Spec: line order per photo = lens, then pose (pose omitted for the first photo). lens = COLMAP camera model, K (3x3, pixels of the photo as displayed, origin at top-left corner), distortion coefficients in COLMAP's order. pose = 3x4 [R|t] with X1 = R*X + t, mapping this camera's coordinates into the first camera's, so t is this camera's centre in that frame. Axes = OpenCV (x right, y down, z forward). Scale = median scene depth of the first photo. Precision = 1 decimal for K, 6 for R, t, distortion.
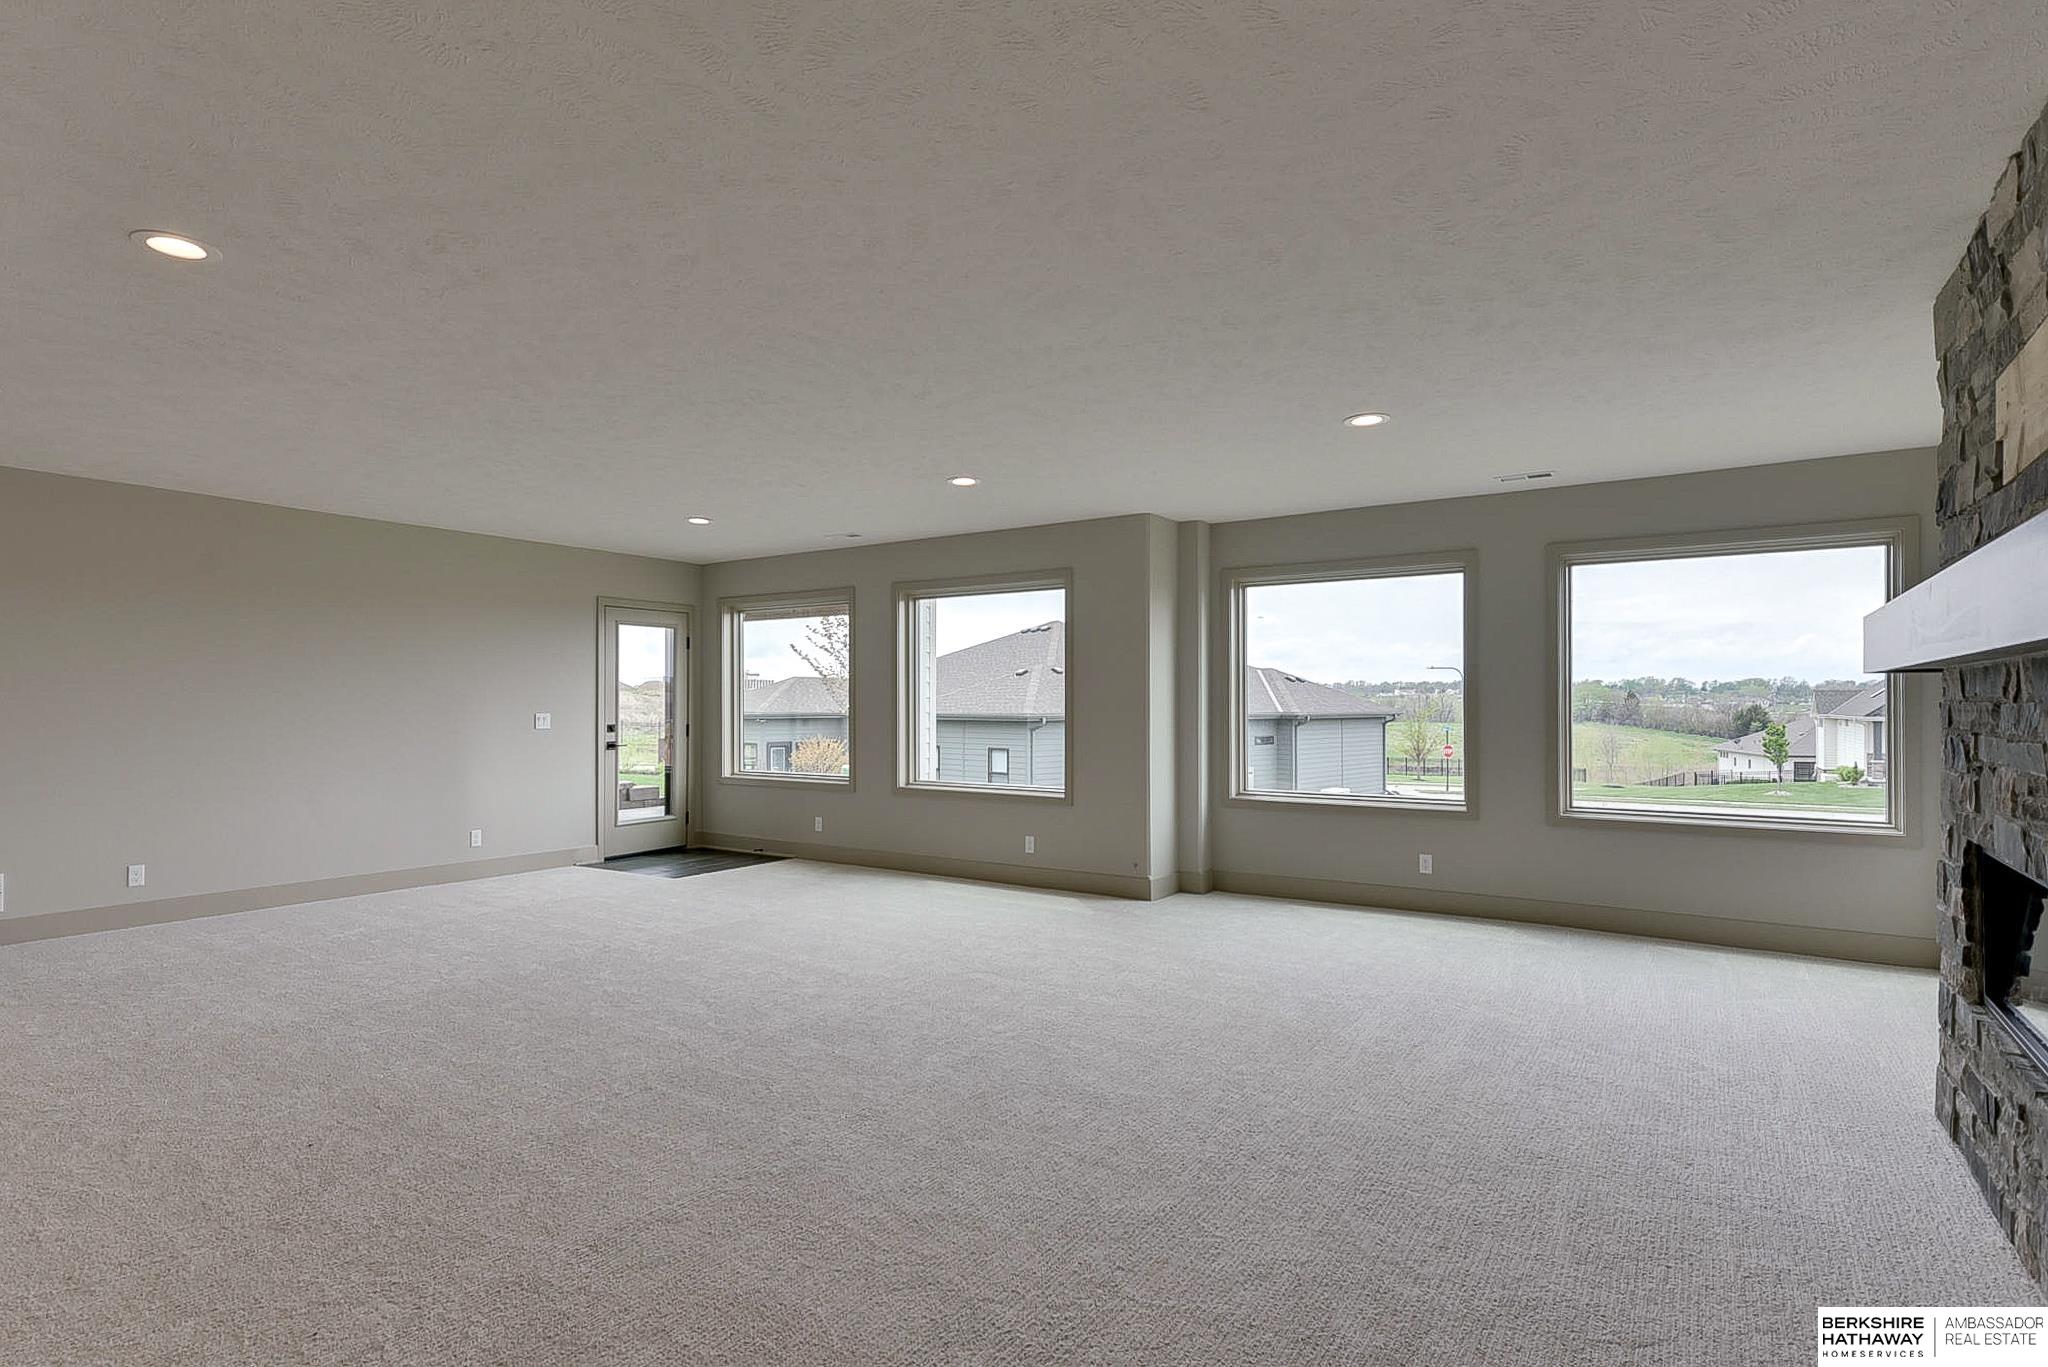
lens RADIAL K [[989.1, 0, 1034.4], [0, 989.1, 651.9], [0, 0, 1]] dist [0.001549, -0.000701]
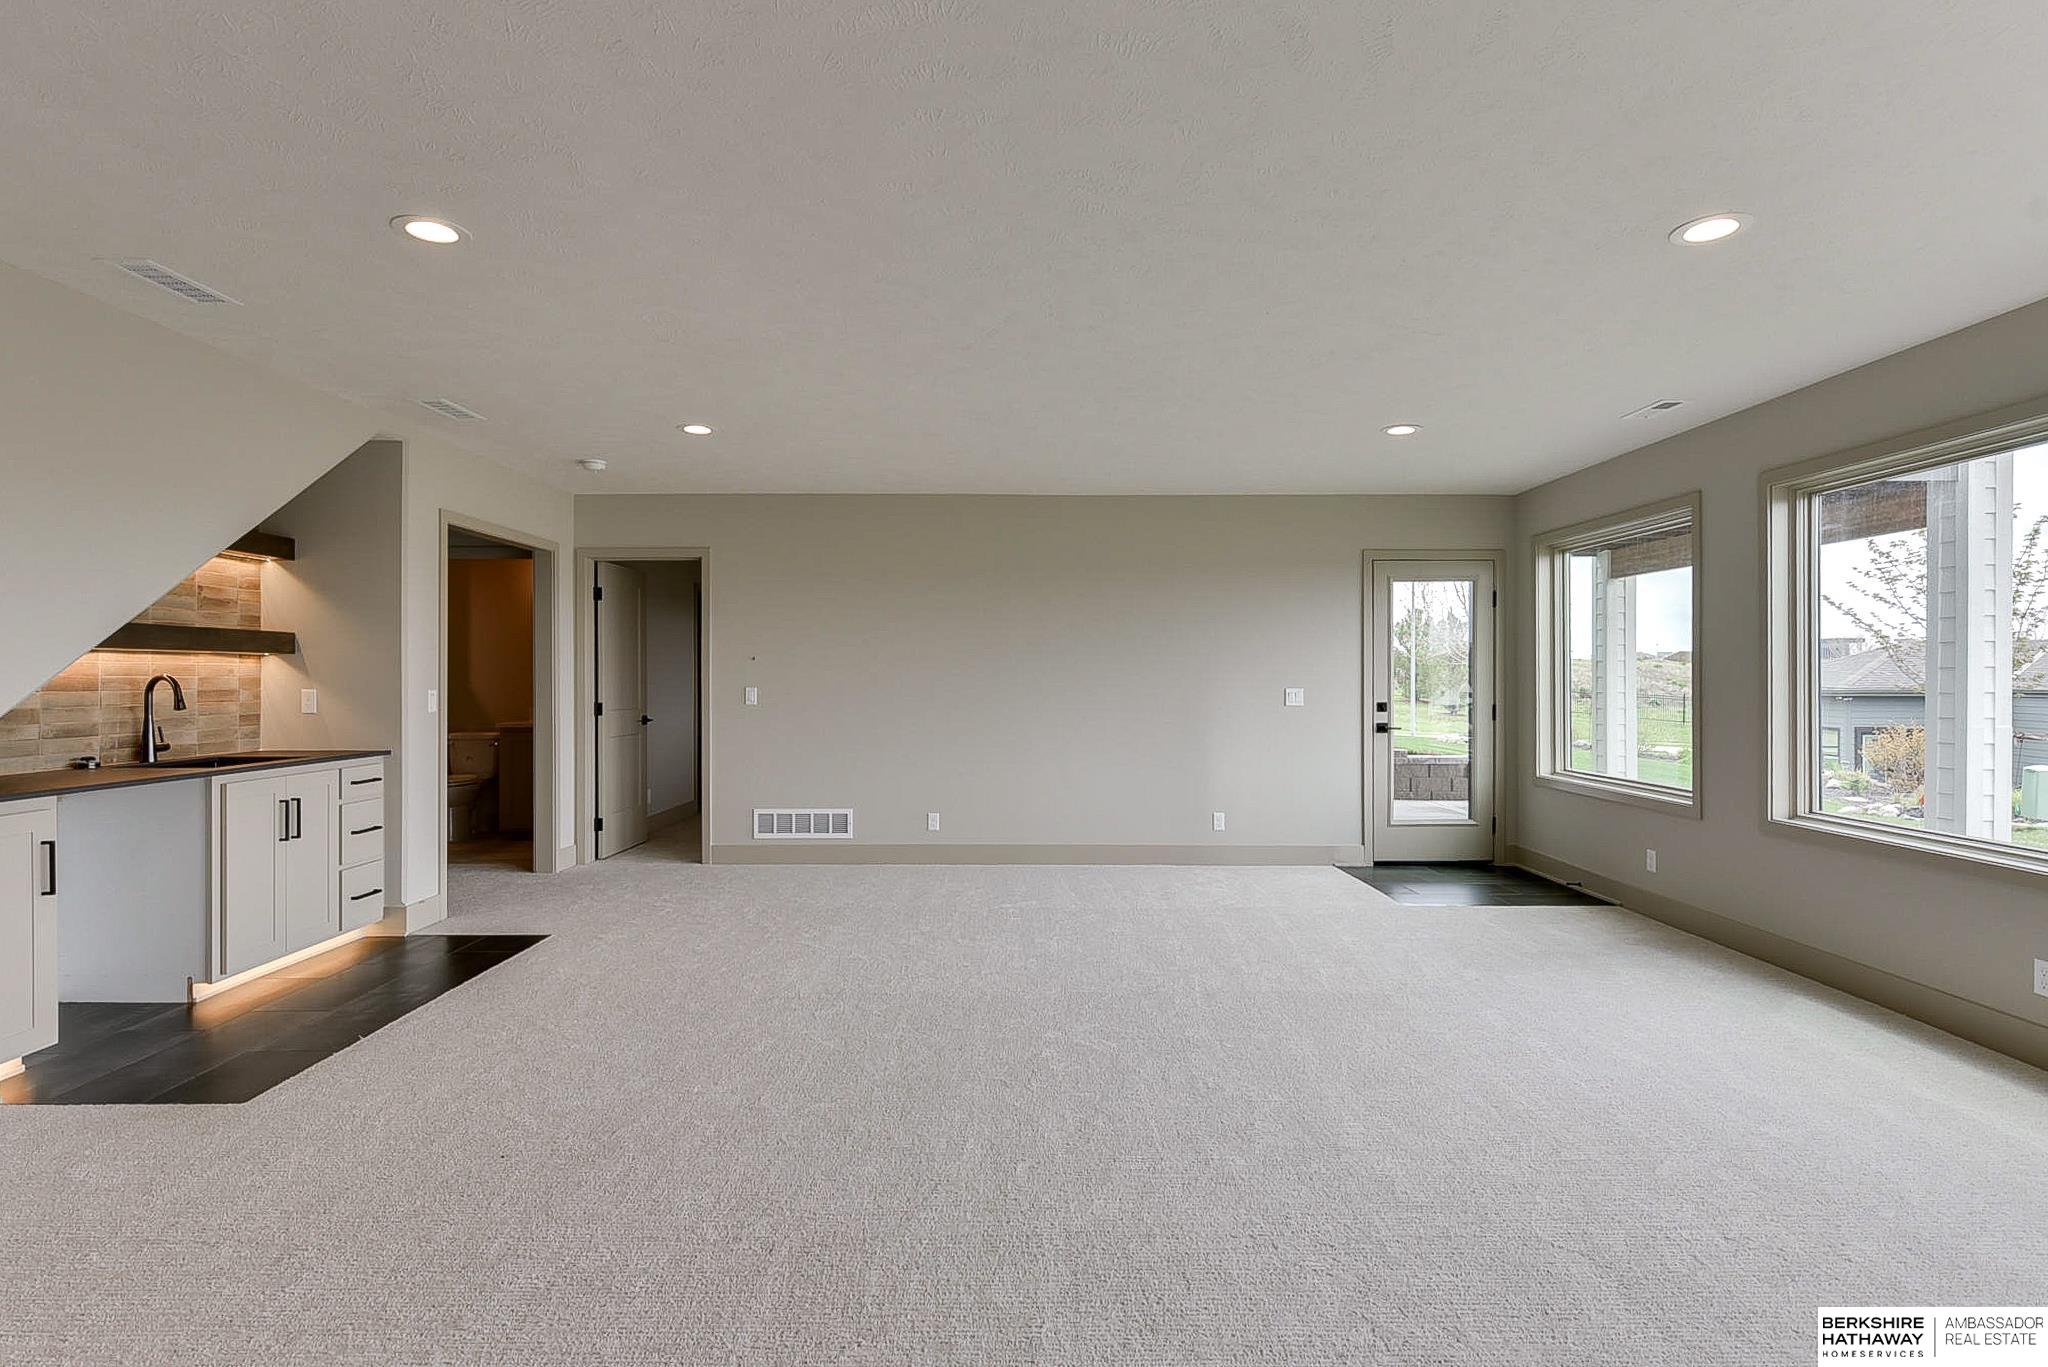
lens RADIAL K [[989.1, 0, 1034.4], [0, 989.1, 651.9], [0, 0, 1]] dist [0.001549, -0.000701]
pose [[0.550791, -0.022353, -0.834344, 0.104398], [0.044749, 0.998994, 0.002777, 0.015386], [0.833443, -0.038866, 0.551237, 0.295304]]
